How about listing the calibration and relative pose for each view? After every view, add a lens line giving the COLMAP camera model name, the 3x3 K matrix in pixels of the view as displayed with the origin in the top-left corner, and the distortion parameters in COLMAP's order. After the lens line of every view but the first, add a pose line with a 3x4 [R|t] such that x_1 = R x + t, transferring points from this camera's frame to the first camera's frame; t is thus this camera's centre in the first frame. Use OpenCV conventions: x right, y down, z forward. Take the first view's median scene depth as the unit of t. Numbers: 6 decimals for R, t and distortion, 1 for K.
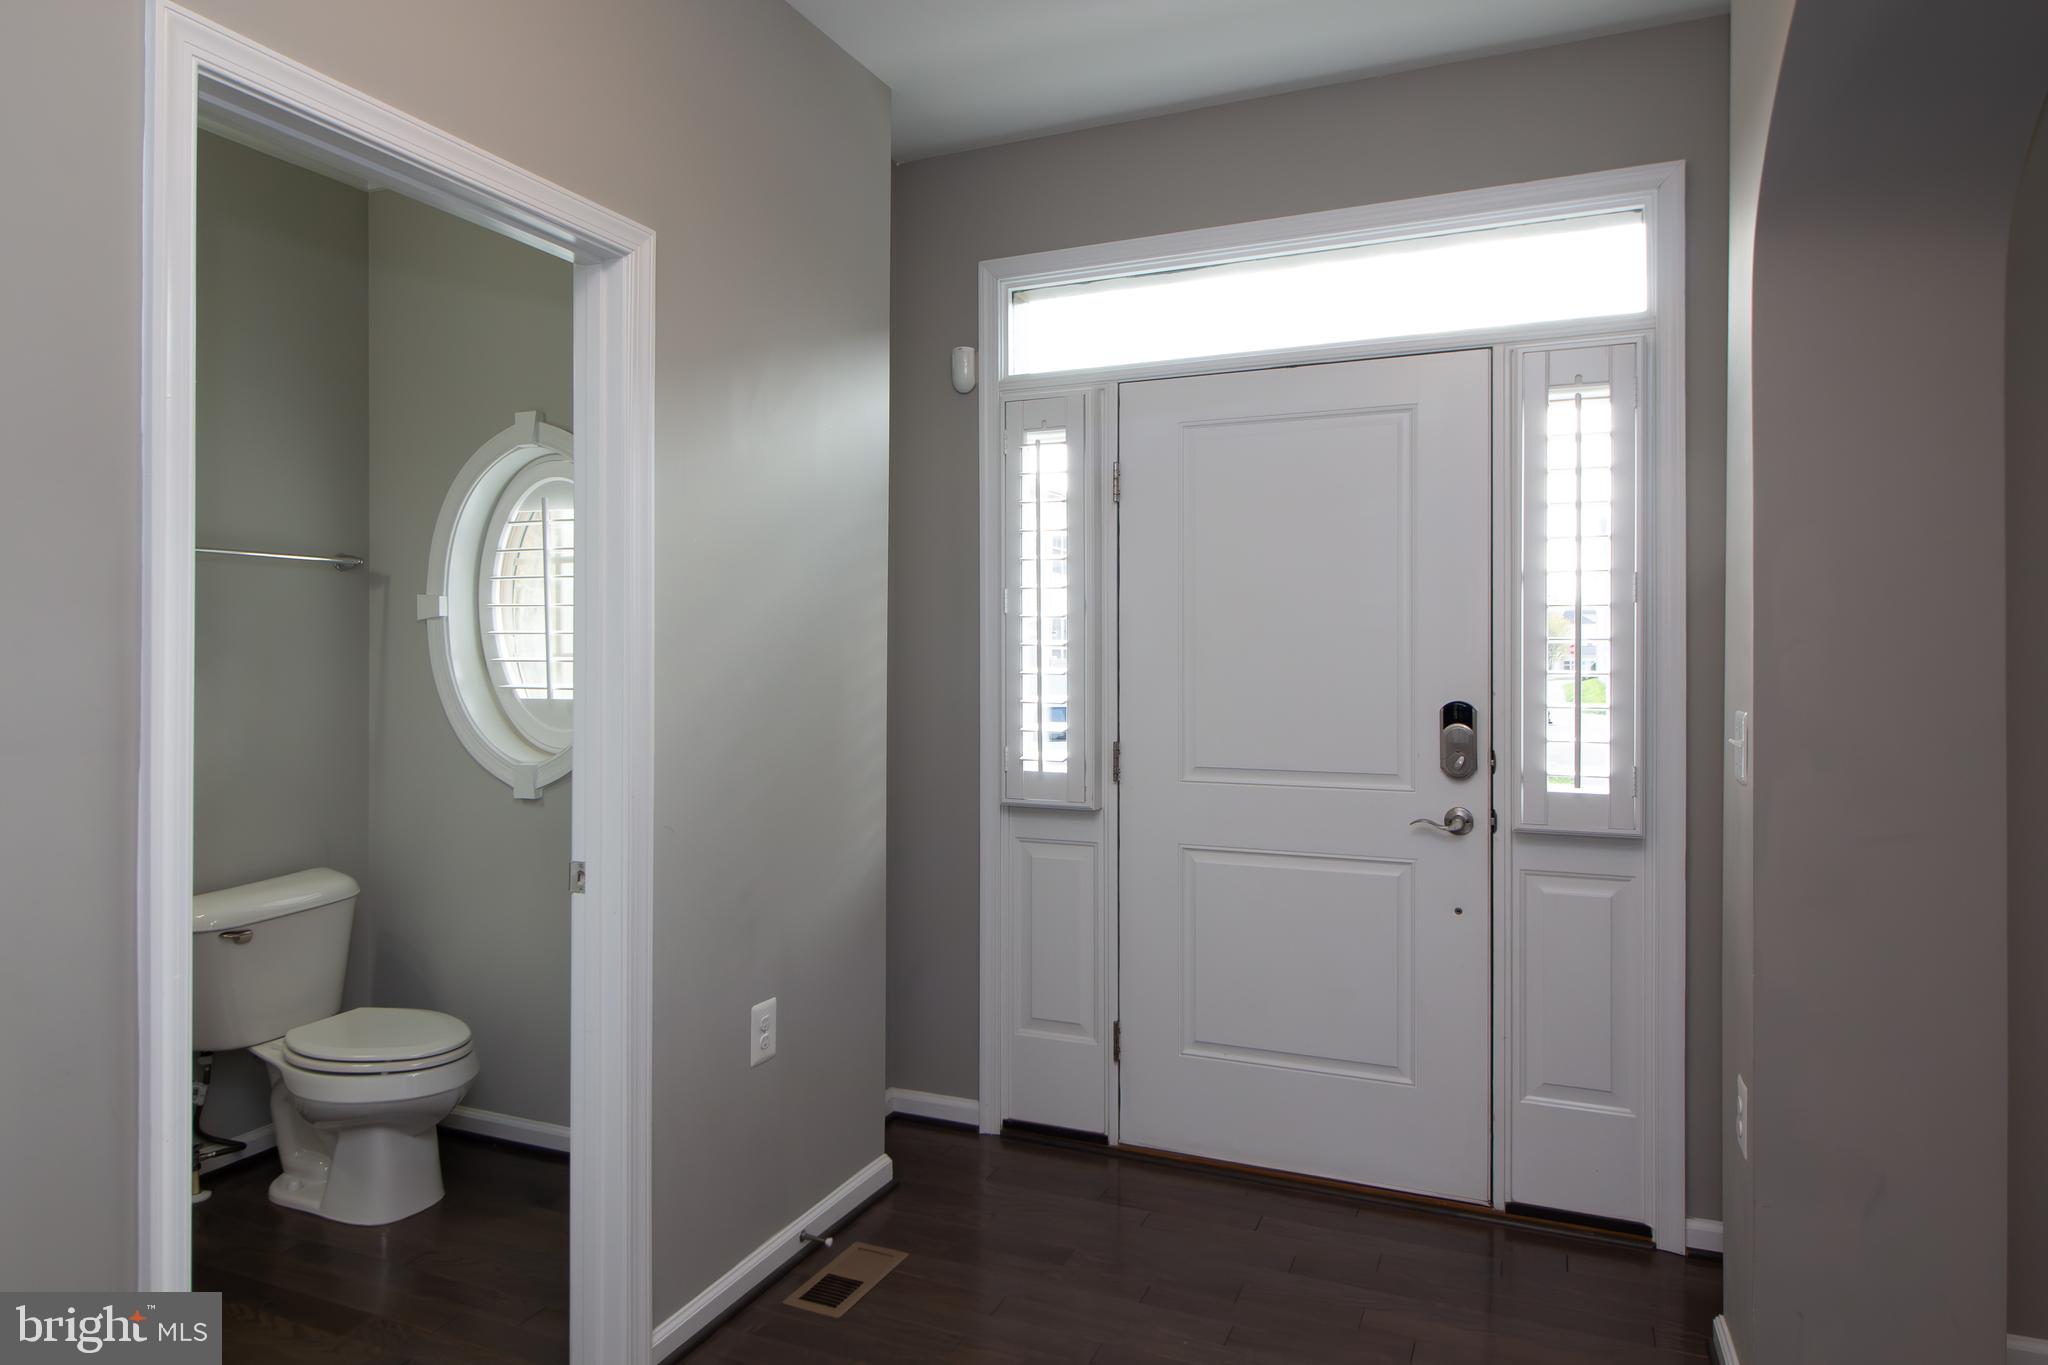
lens RADIAL K [[1211.6, 0, 1018.2], [0, 1211.6, 636.3], [0, 0, 1]] dist [0.003165, 0.001283]
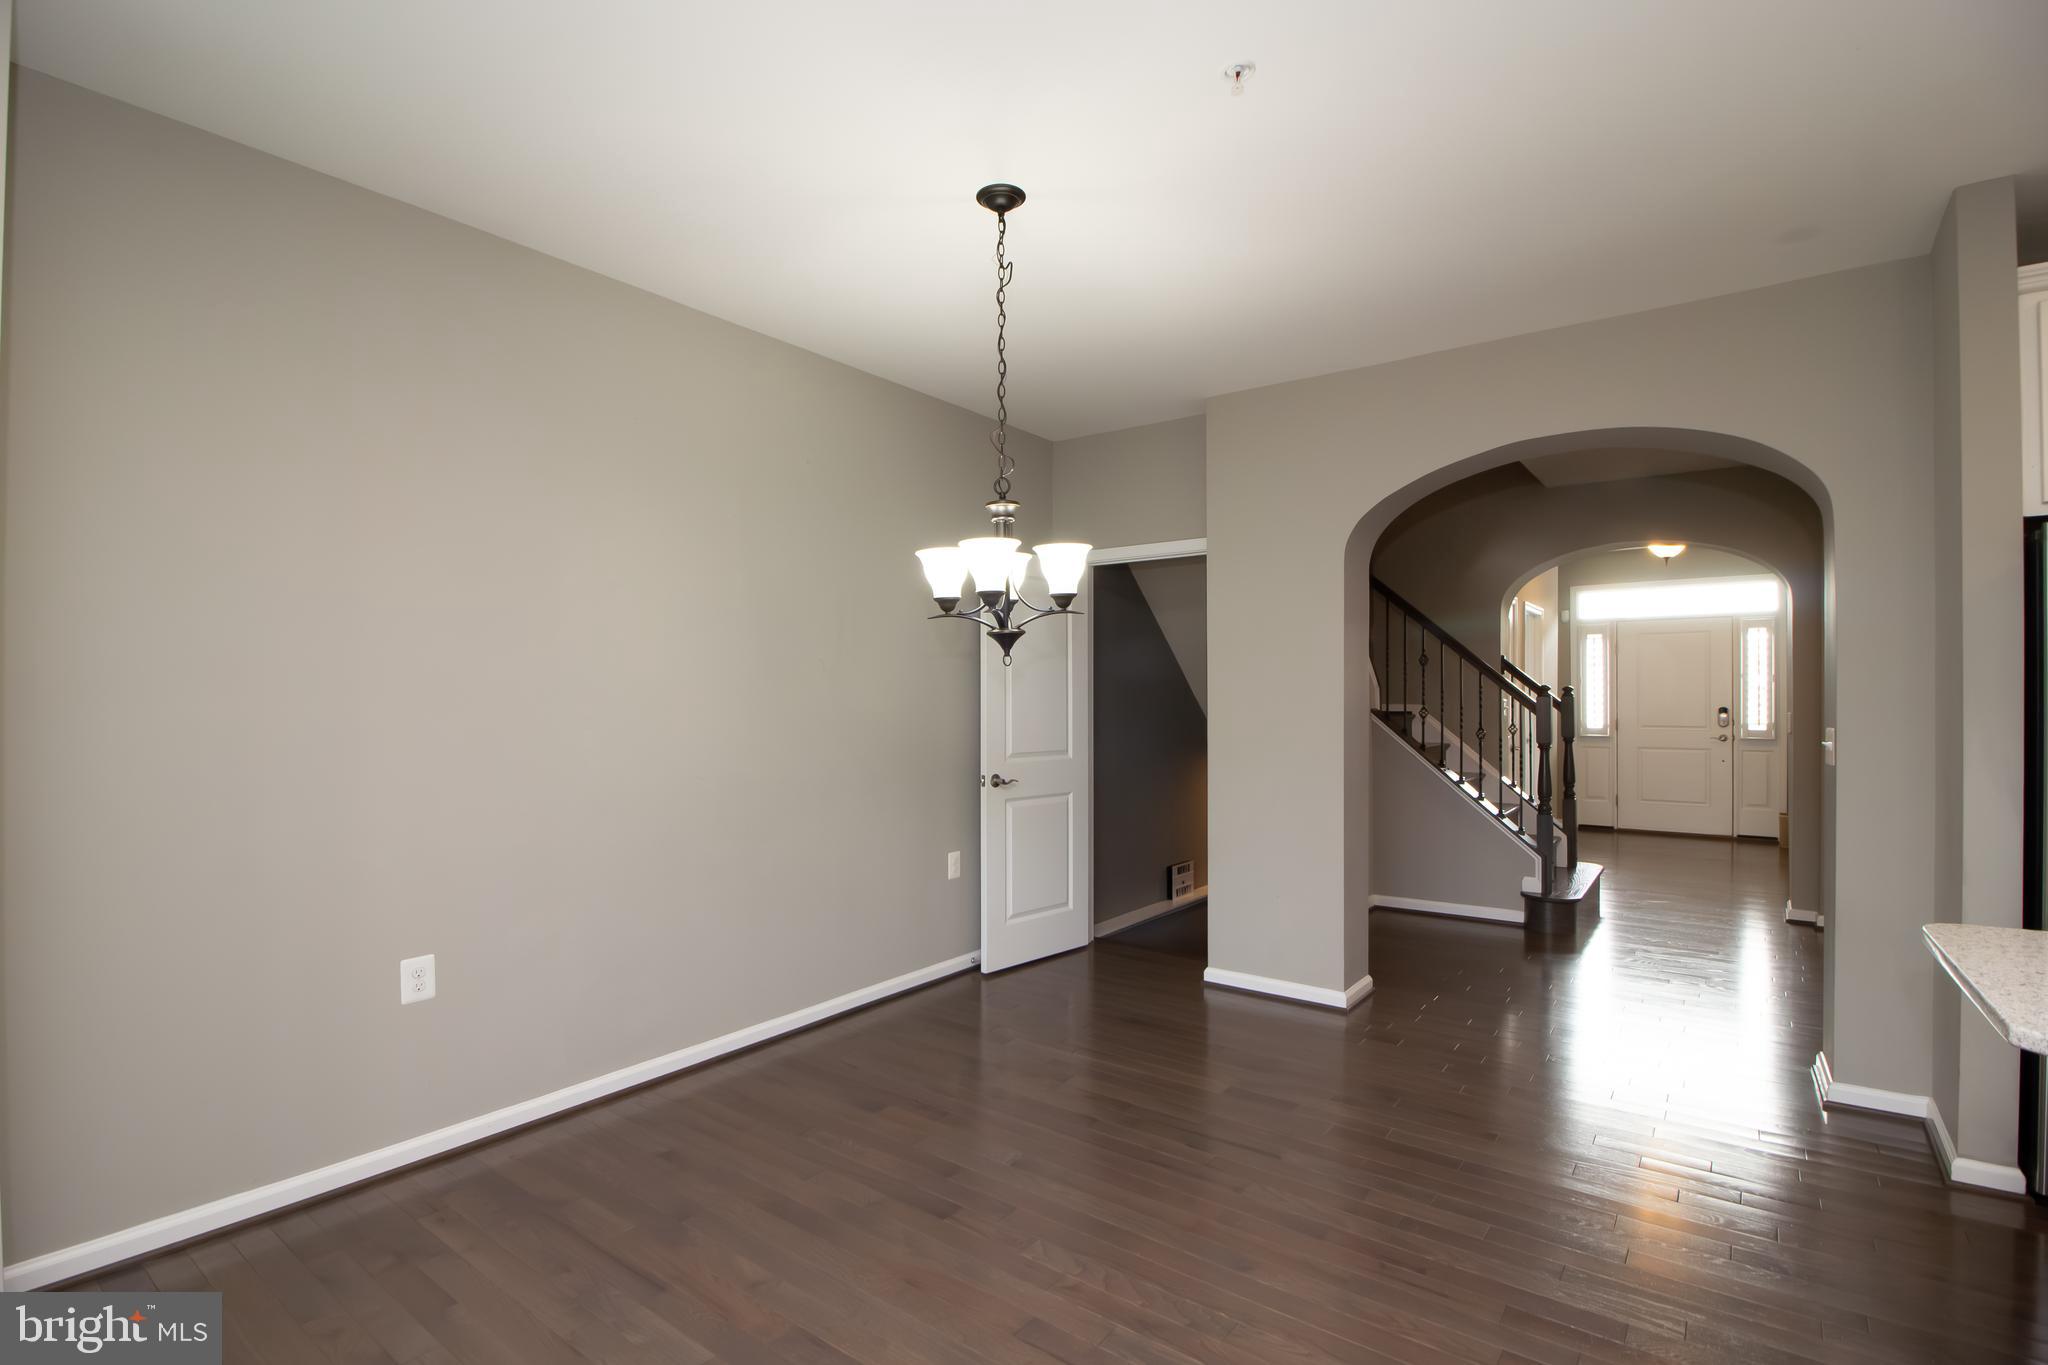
lens RADIAL K [[966.4, 0, 1019.7], [0, 966.4, 694.8], [0, 0, 1]] dist [-0.002034, -0.011964]
pose [[0.978023, -0.000689, -0.208496, -1.122336], [0.000346, 0.999999, -0.001680, 0.017871], [0.208497, 0.001570, 0.978022, -2.325665]]
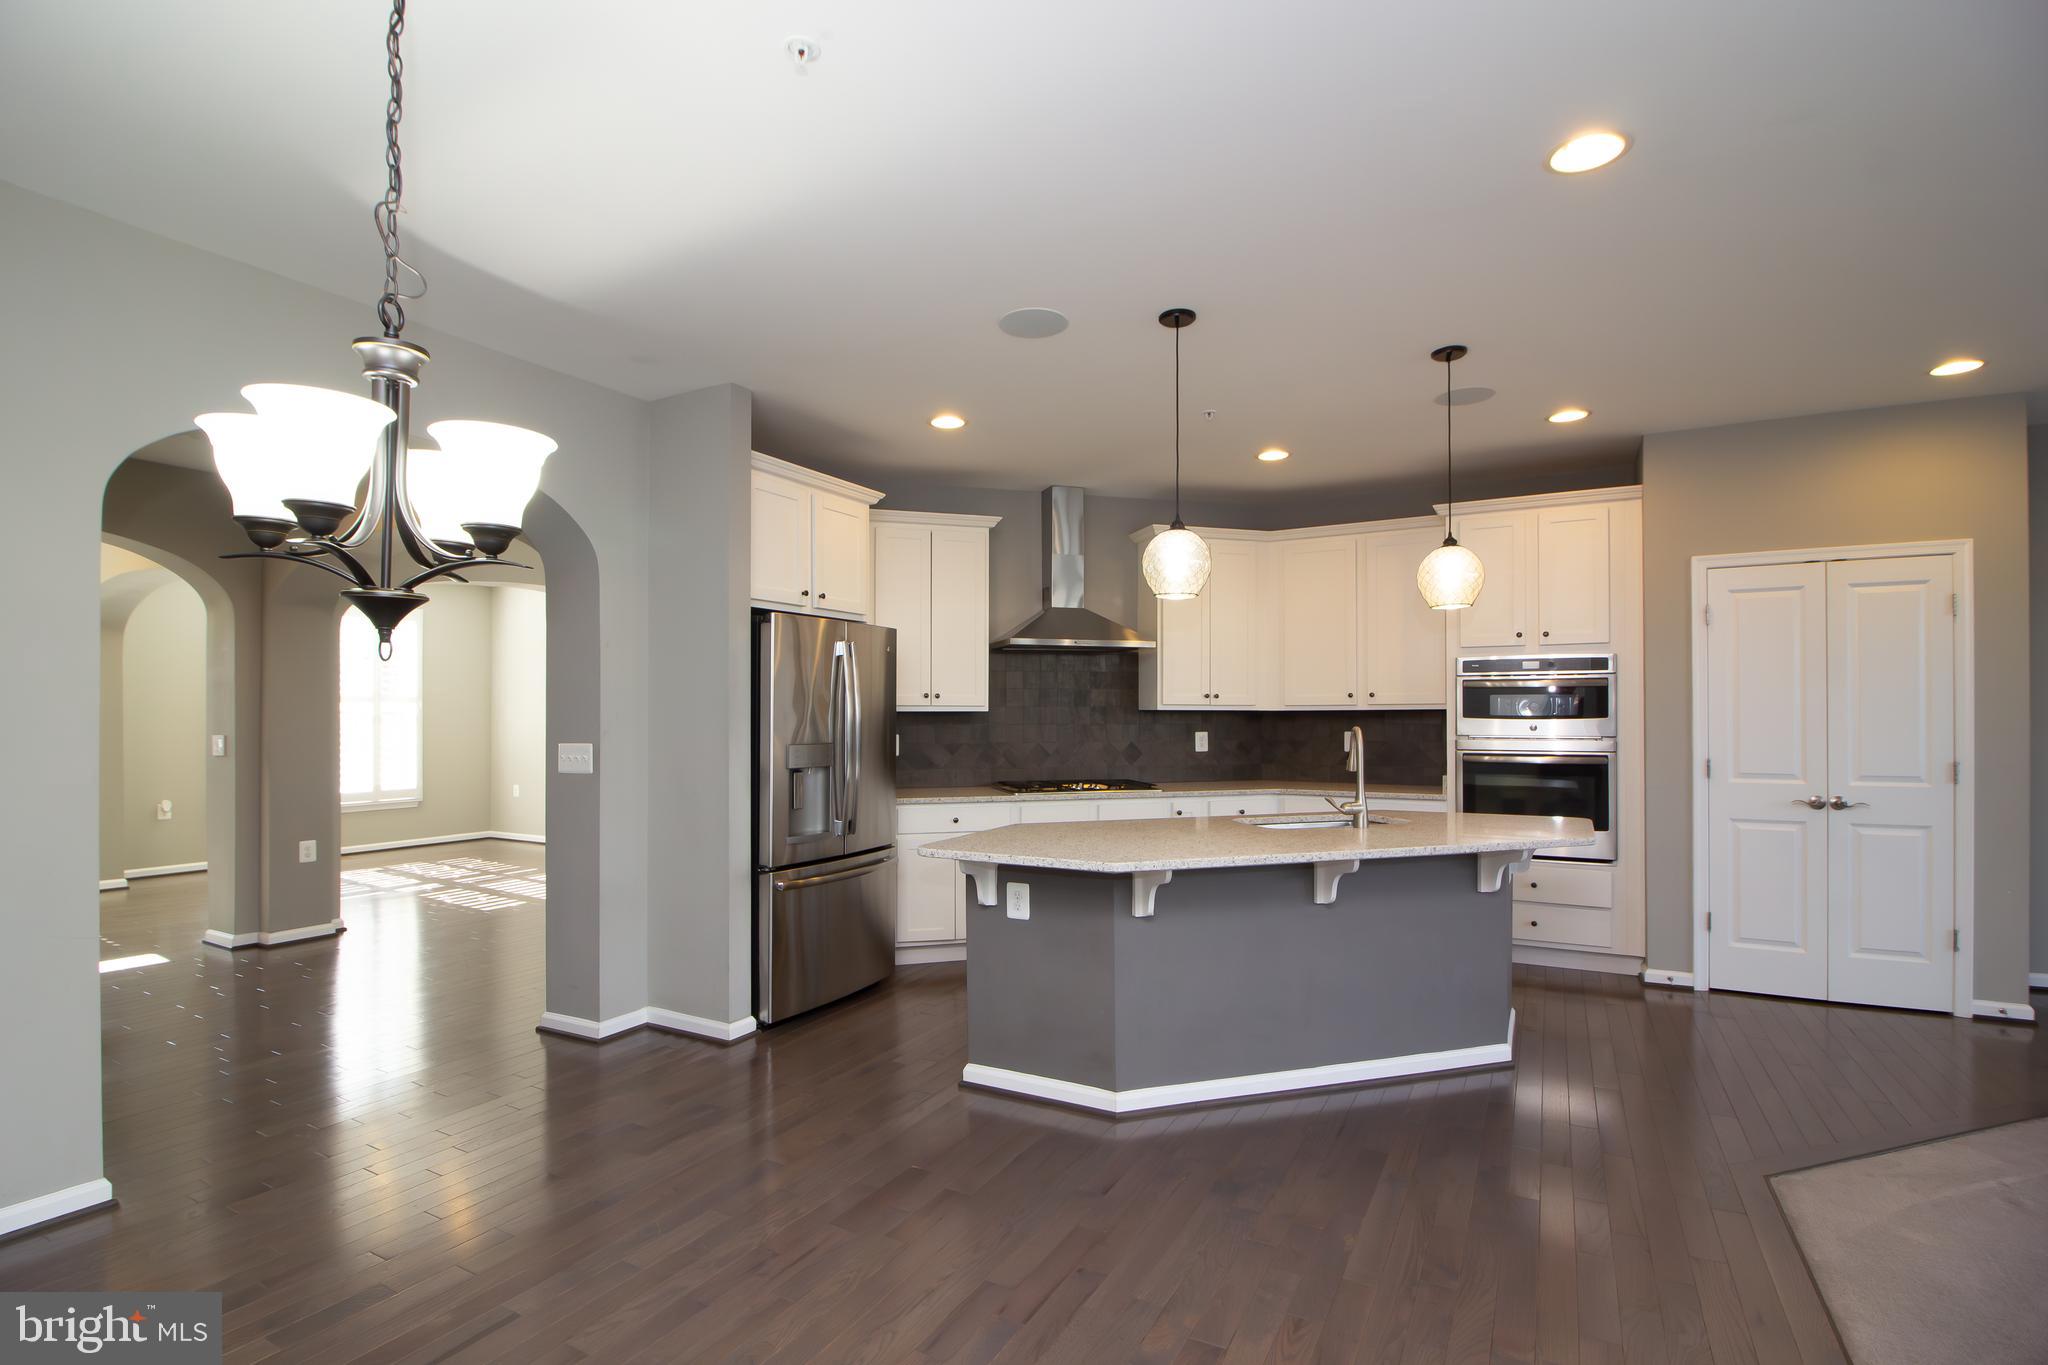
lens RADIAL K [[969.3, 0, 1016.5], [0, 969.3, 705.2], [0, 0, 1]] dist [-0.001836, -0.014462]
pose [[0.069737, 0.012758, 0.997484, -1.756575], [-0.000588, 0.999919, -0.012748, 0.017275], [-0.997565, 0.000302, 0.069738, -1.795521]]
